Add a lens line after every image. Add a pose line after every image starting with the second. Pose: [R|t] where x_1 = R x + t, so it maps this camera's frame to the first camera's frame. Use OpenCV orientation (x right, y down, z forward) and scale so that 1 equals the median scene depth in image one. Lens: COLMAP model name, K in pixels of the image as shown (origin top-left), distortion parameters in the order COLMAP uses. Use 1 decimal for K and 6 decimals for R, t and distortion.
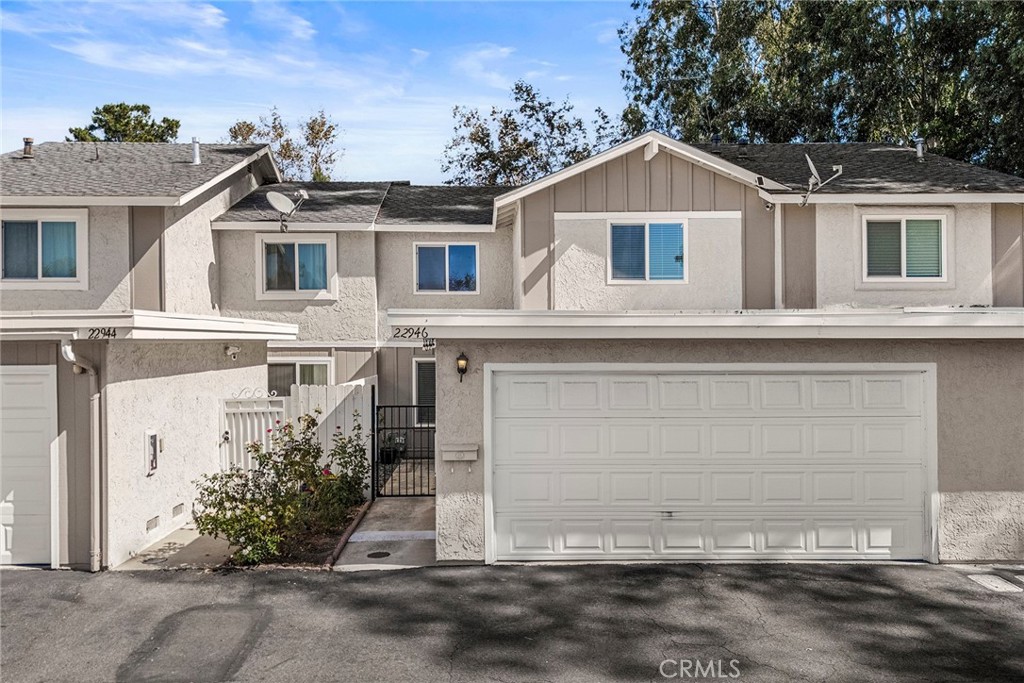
lens RADIAL K [[763.7, 0, 511.6], [0, 763.7, 351.8], [0, 0, 1]] dist [0.077954, -0.073242]
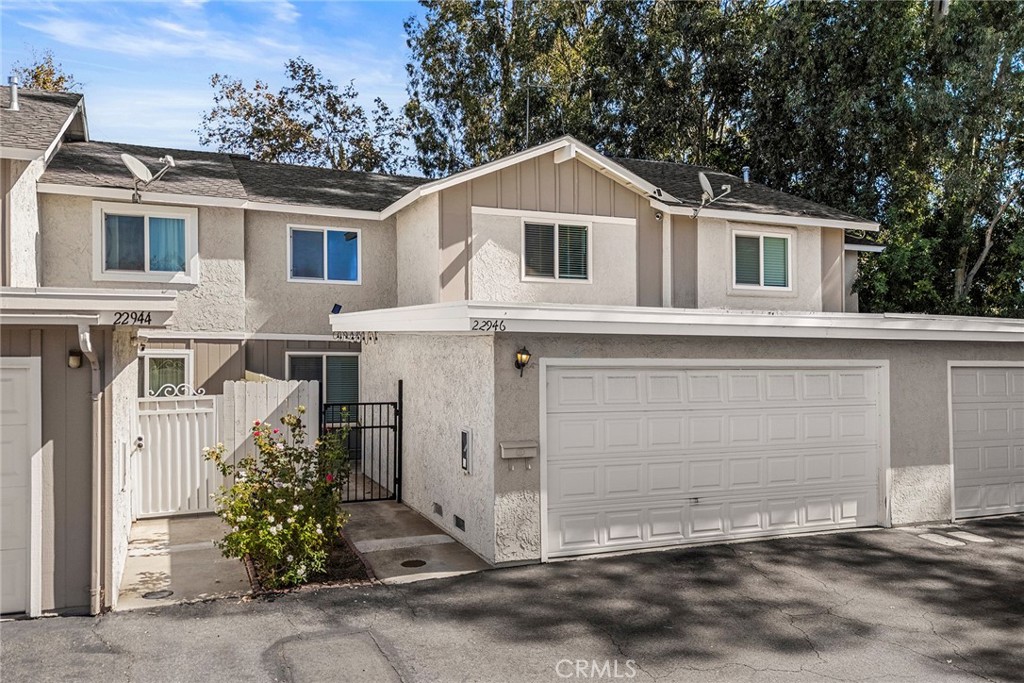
lens RADIAL K [[770.0, 0, 512.0], [0, 770.0, 341.5], [0, 0, 1]] dist [0.077368, -0.074718]
pose [[0.931654, 0.013821, 0.363084, -0.419089], [-0.011090, 0.999892, -0.009605, 0.003804], [-0.363177, 0.004922, 0.931707, 0.086560]]
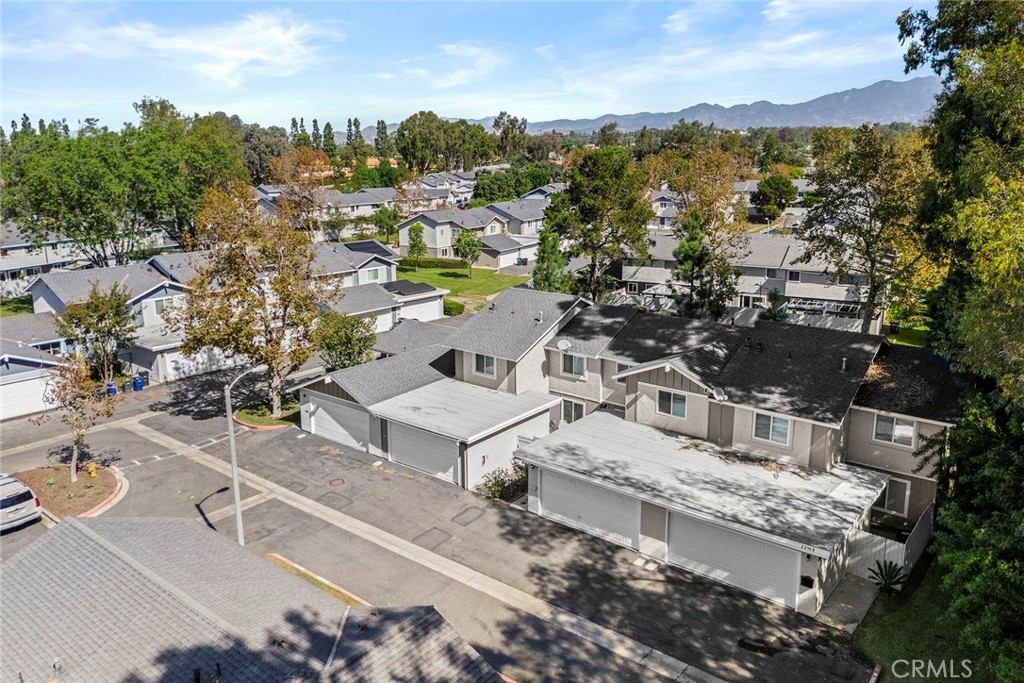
lens RADIAL K [[763.7, 0, 511.6], [0, 763.7, 351.8], [0, 0, 1]] dist [0.077954, -0.073242]
pose [[0.764259, 0.161515, -0.624356, 2.068717], [-0.015667, 0.972495, 0.232398, -1.371089], [0.644719, -0.167830, 0.745768, -1.764441]]
